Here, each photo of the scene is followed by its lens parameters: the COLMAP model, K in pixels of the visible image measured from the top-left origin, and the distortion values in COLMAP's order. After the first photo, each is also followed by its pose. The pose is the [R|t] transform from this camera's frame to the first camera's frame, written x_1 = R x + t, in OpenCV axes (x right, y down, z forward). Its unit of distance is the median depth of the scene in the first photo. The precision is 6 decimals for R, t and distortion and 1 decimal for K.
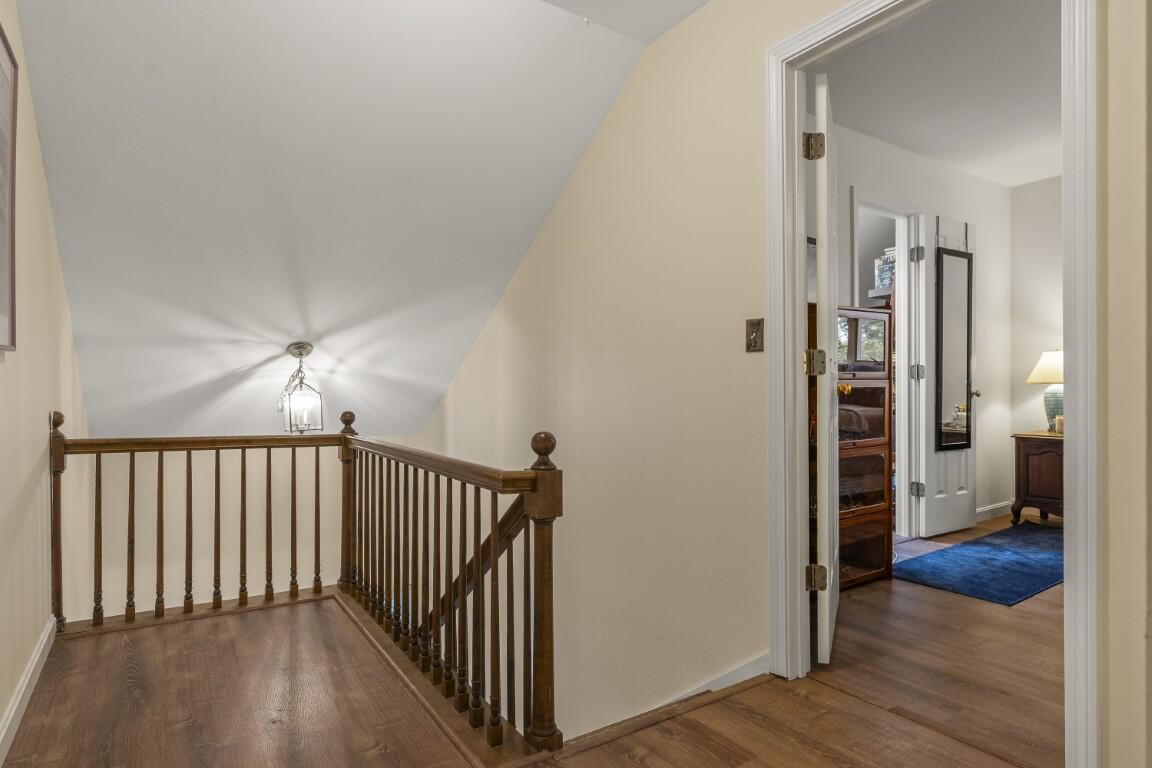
lens RADIAL K [[594.6, 0, 576.0], [0, 594.6, 386.2], [0, 0, 1]] dist [0.000716, 0.003763]
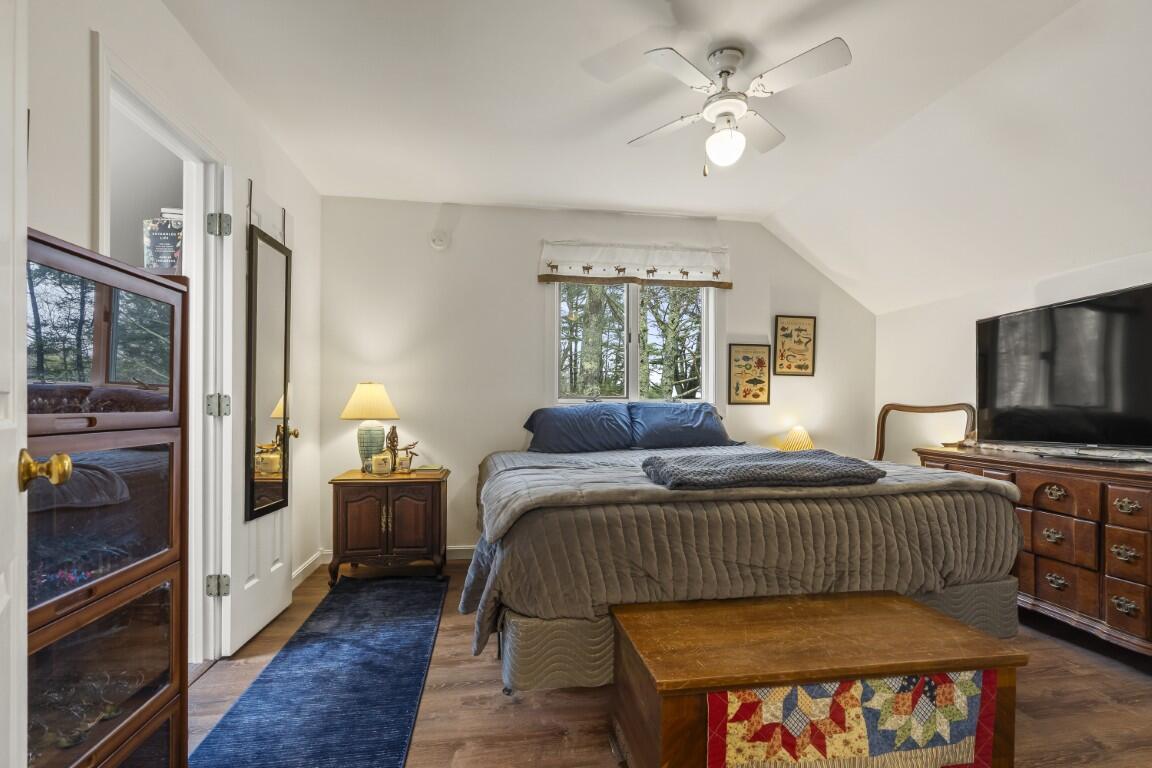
lens RADIAL K [[526.2, 0, 581.6], [0, 526.2, 412.4], [0, 0, 1]] dist [-0.003448, 0.000587]
pose [[0.389237, 0.001180, 0.921137, 0.191828], [-0.007855, 0.999967, 0.002038, -0.019780], [-0.921104, -0.008029, 0.389234, 0.396387]]
